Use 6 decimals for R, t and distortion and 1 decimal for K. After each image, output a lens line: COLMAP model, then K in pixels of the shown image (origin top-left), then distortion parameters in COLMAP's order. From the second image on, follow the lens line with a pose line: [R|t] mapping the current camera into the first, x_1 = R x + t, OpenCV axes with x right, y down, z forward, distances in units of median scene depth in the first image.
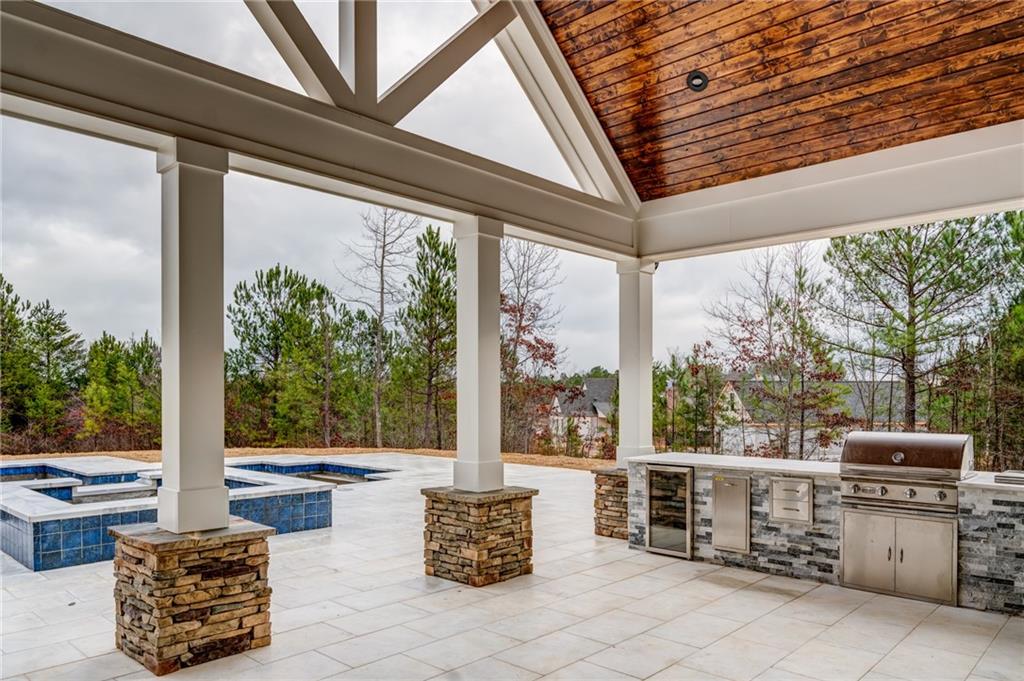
lens RADIAL K [[701.5, 0, 512.8], [0, 701.5, 397.0], [0, 0, 1]] dist [-0.005682, -0.001132]
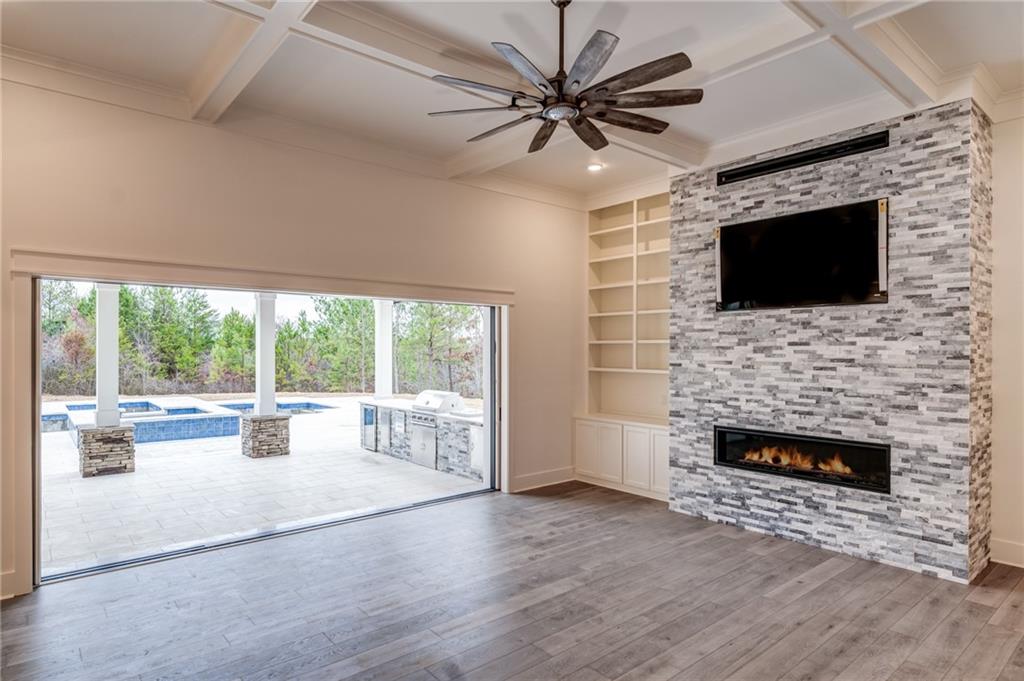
lens RADIAL K [[577.4, 0, 510.9], [0, 577.4, 349.3], [0, 0, 1]] dist [0.000937, -0.001379]
pose [[0.992653, 0.002088, -0.120979, 0.144282], [-0.002432, 0.999993, -0.002695, -0.010487], [0.120972, 0.002969, 0.992651, -0.105433]]
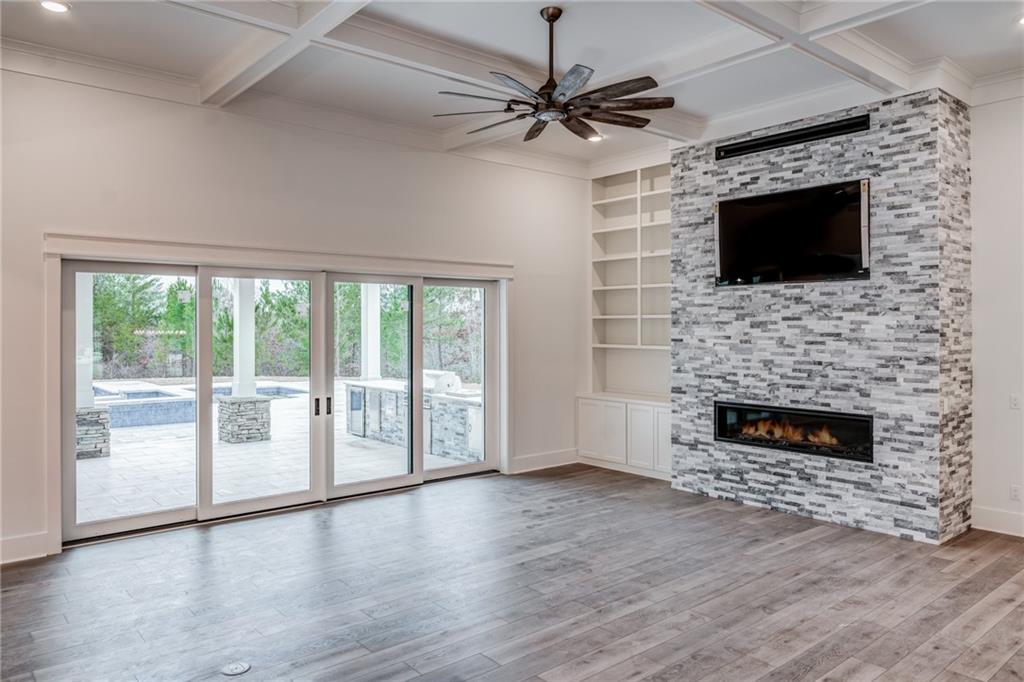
lens RADIAL K [[713.2, 0, 512.6], [0, 713.2, 319.1], [0, 0, 1]] dist [-0.007885, 0.000760]
pose [[0.992483, -0.001923, -0.122364, 0.150046], [0.000621, 0.999943, -0.010676, -0.010409], [0.122378, 0.010520, 0.992428, -0.142601]]
